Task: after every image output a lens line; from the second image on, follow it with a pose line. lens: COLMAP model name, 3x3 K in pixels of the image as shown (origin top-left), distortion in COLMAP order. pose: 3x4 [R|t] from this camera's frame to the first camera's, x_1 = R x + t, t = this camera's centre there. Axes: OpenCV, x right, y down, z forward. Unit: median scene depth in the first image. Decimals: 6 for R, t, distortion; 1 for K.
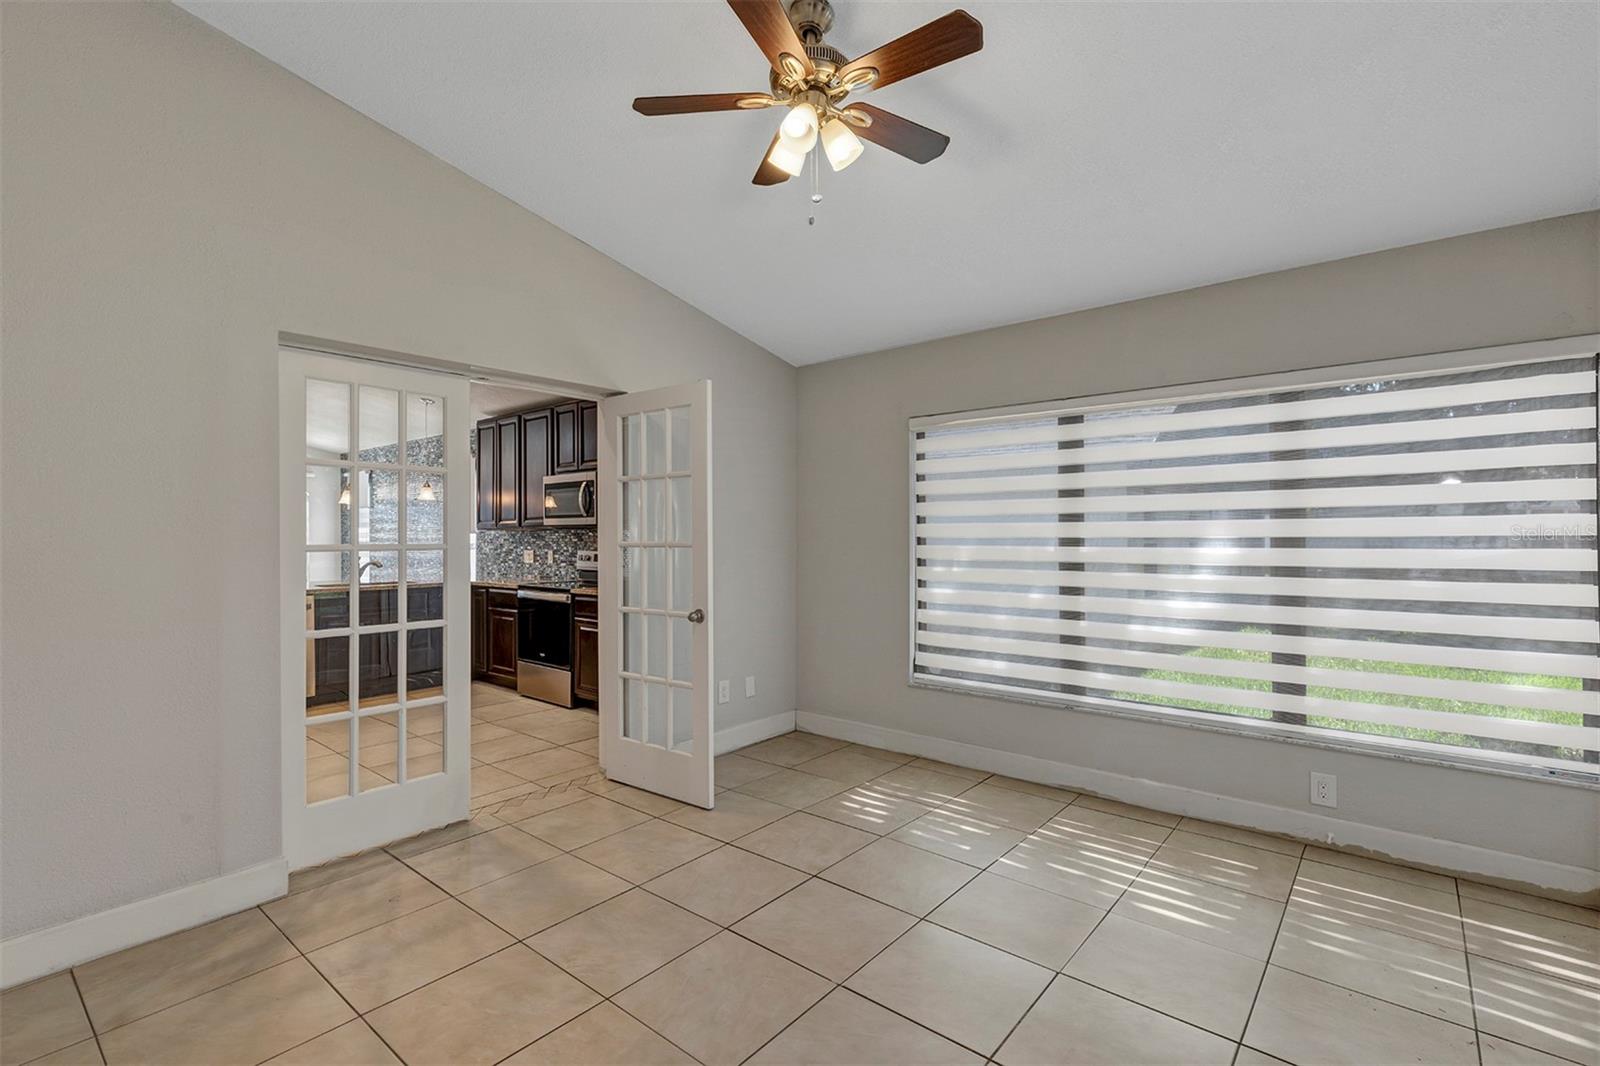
lens RADIAL K [[727.1, 0, 801.8], [0, 727.1, 530.3], [0, 0, 1]] dist [0.006737, 0.000811]
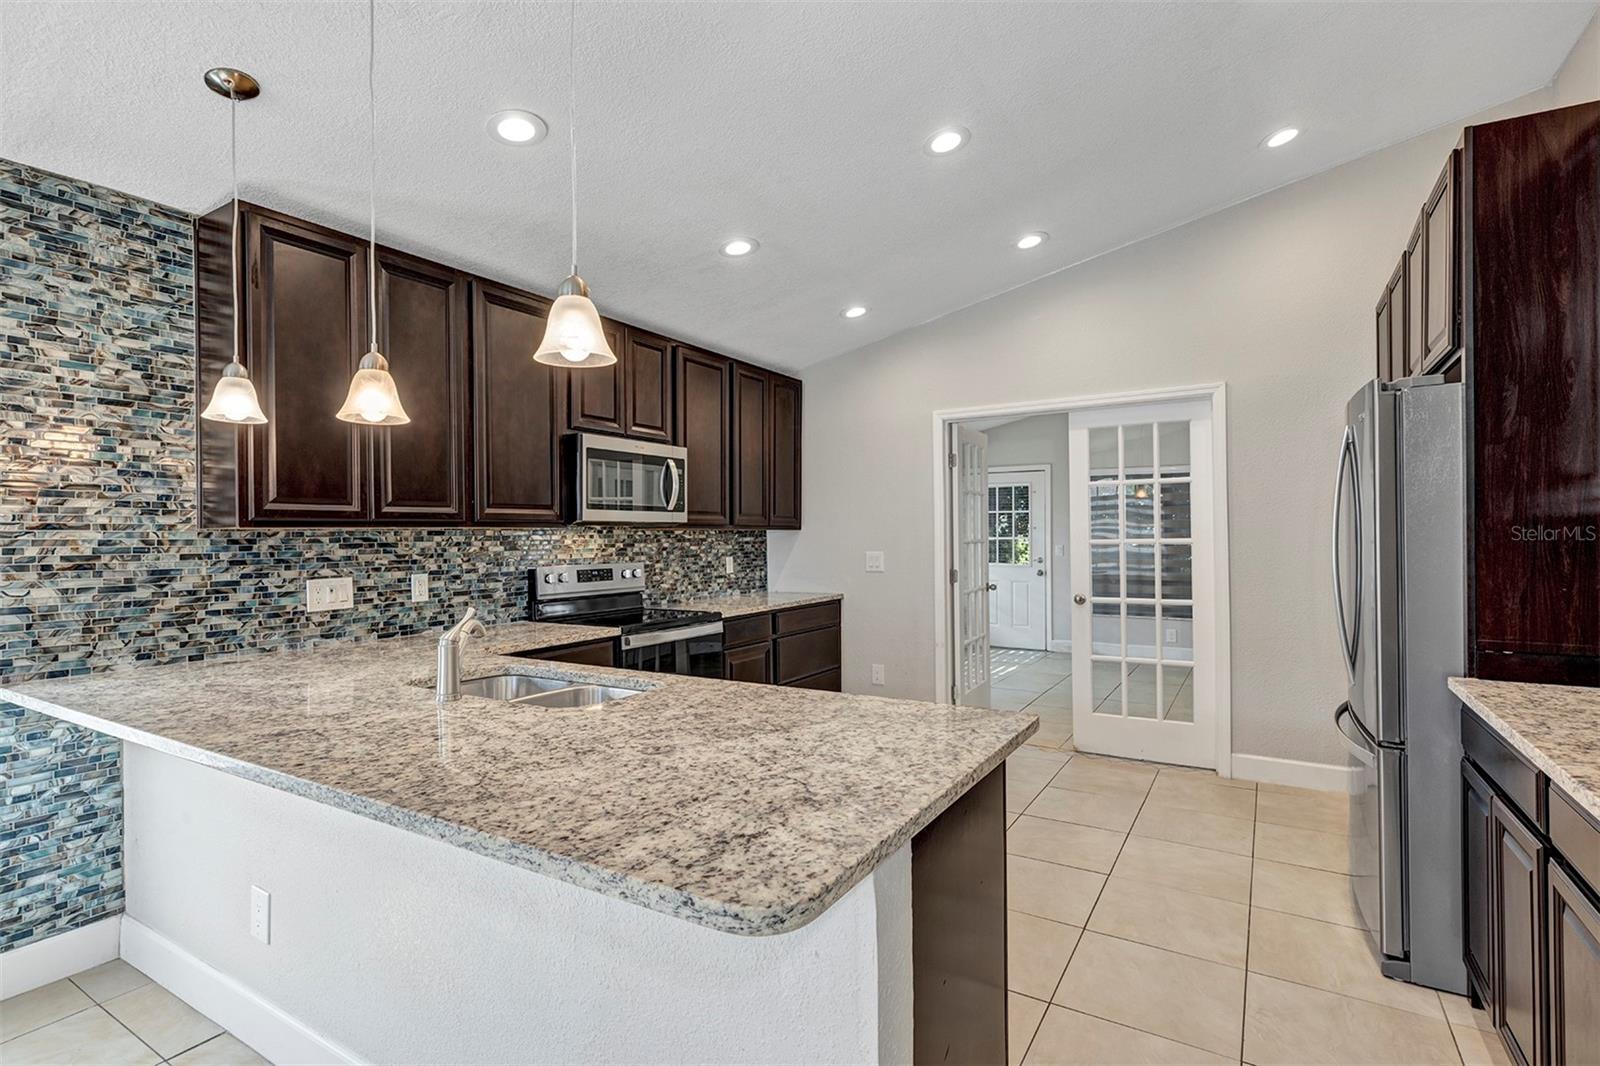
lens RADIAL K [[768.6, 0, 795.2], [0, 768.6, 532.1], [0, 0, 1]] dist [-0.000765, -0.000626]
pose [[-0.142331, 0.011662, 0.989750, -1.686234], [0.008866, 0.999905, -0.010507, 0.016801], [-0.989779, 0.007280, -0.142420, 1.625755]]
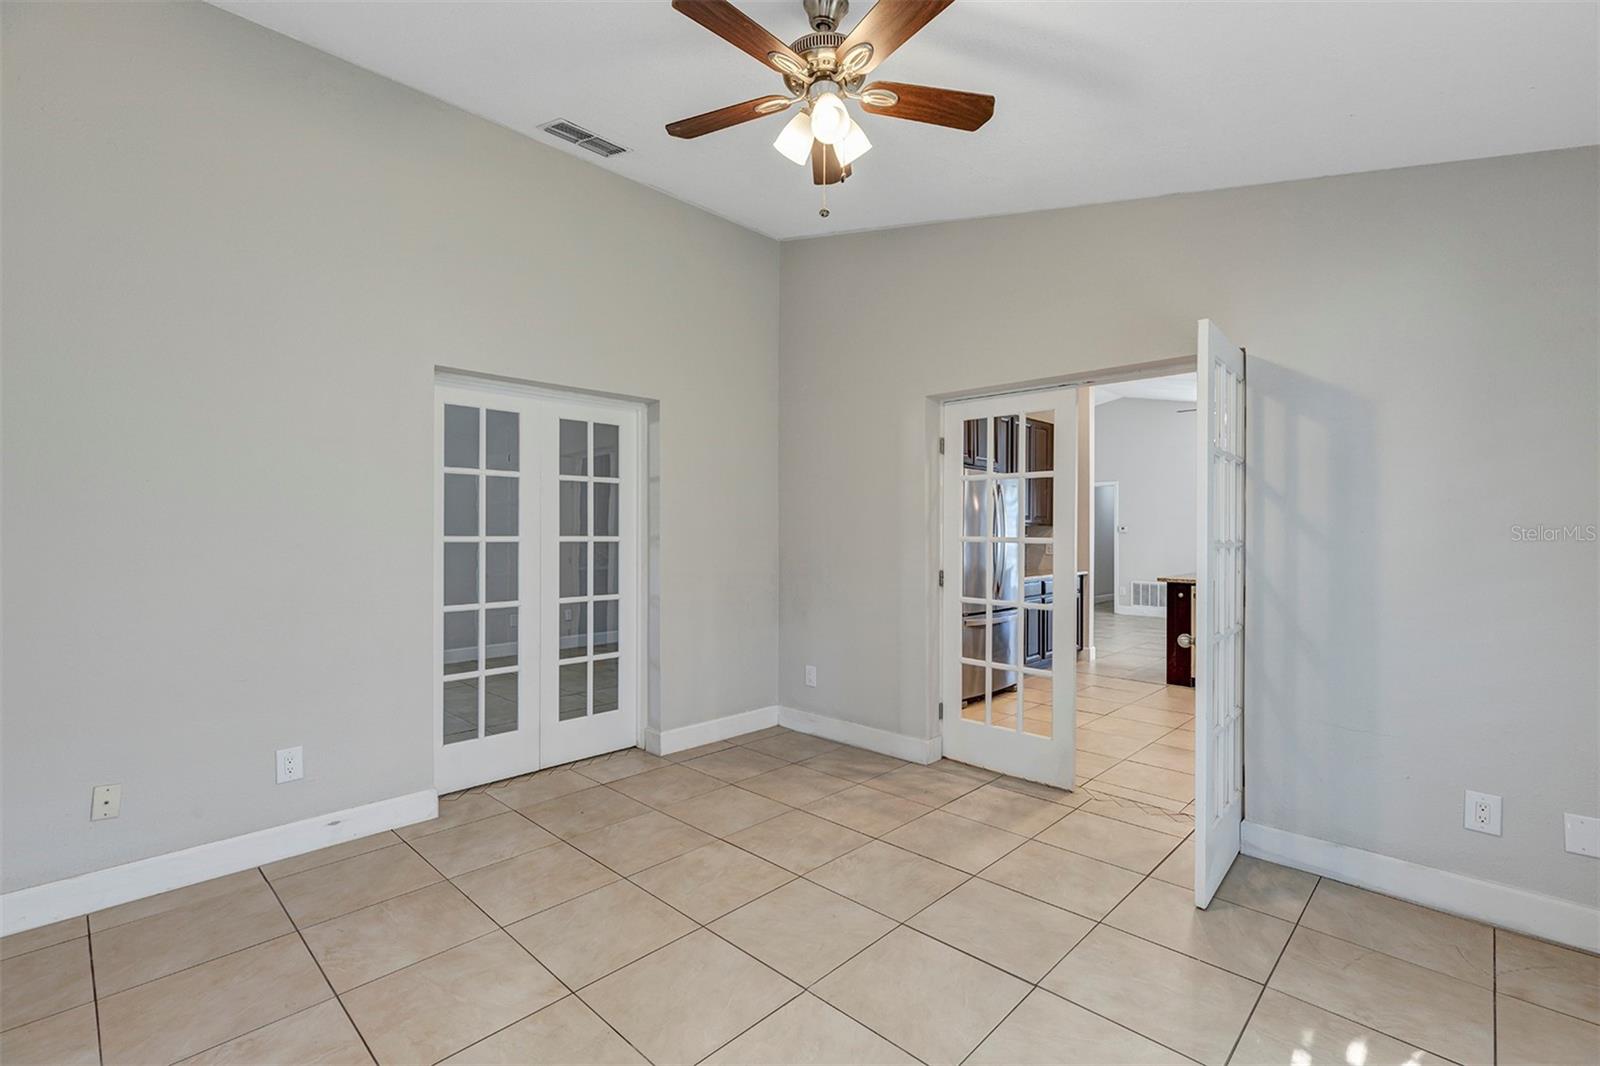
lens RADIAL K [[727.1, 0, 794.9], [0, 727.1, 534.4], [0, 0, 1]] dist [0.006737, 0.000811]
pose [[-0.069492, 0.015207, -0.997467, 0.619868], [-0.003630, 0.999873, 0.015497, -0.000619], [0.997576, 0.004698, -0.069428, 0.638515]]
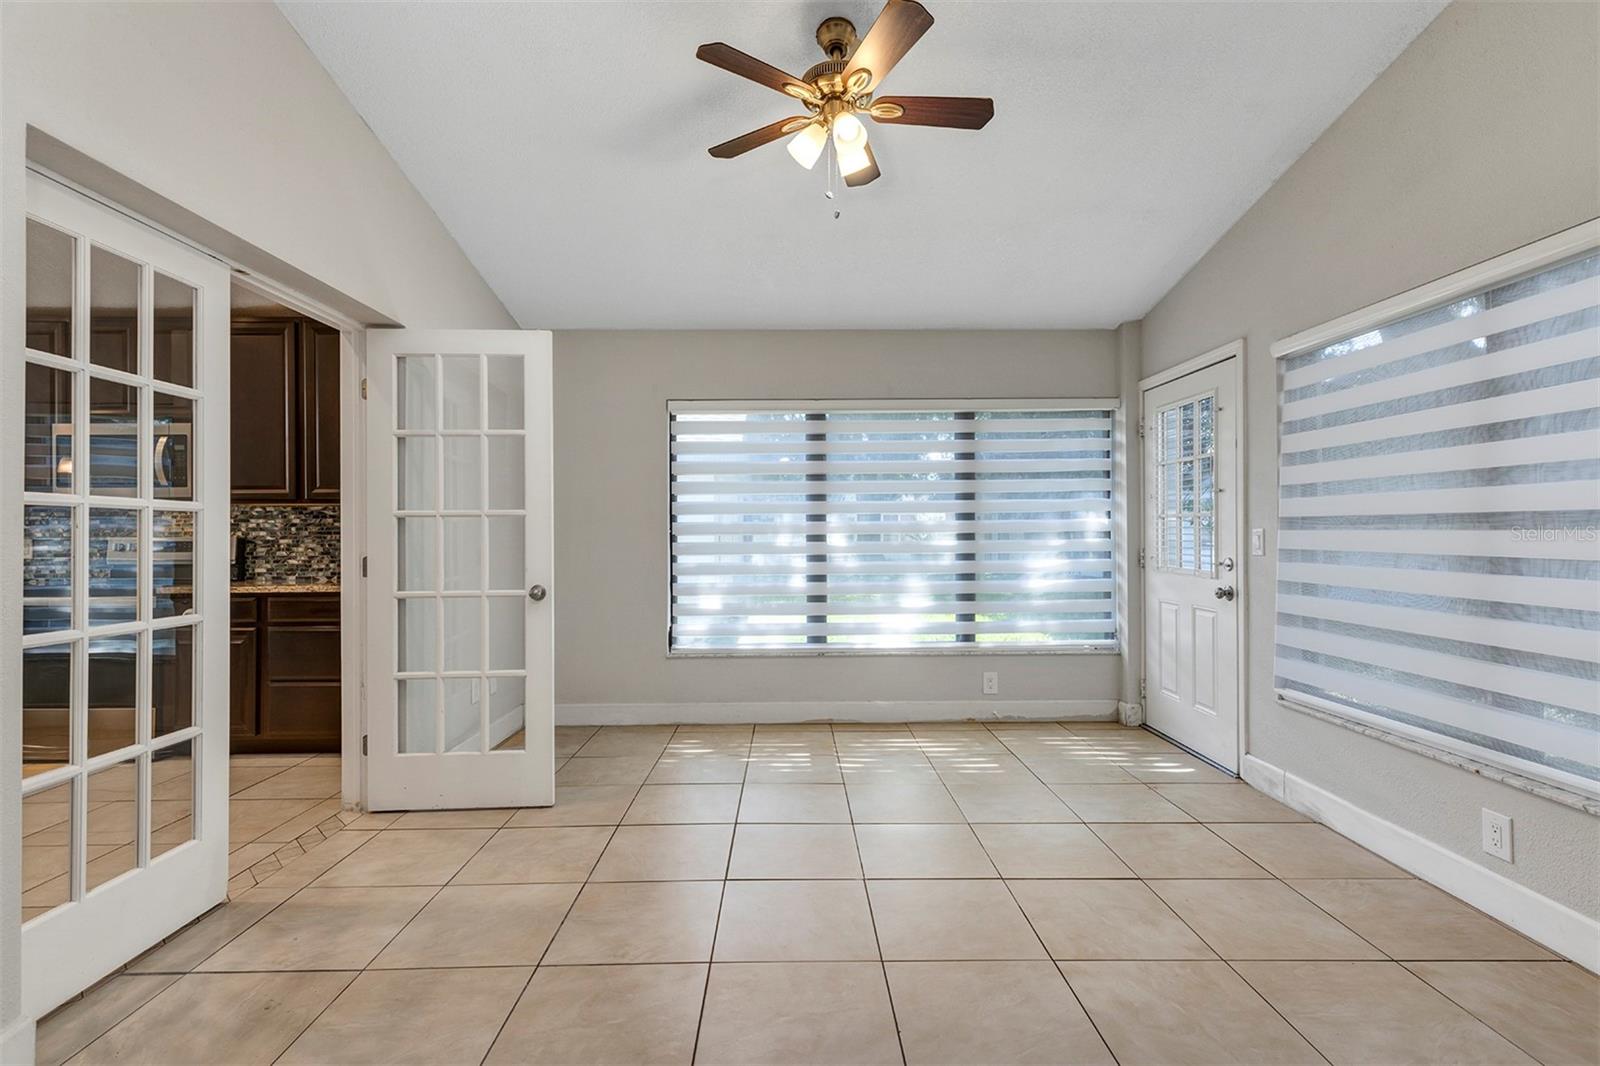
lens RADIAL K [[727.1, 0, 794.5], [0, 727.1, 527.2], [0, 0, 1]] dist [0.006737, 0.000811]
pose [[0.763106, 0.005780, 0.646247, -0.477413], [0.000214, 0.999958, -0.009196, 0.045771], [-0.646273, 0.007155, 0.763073, 0.112500]]
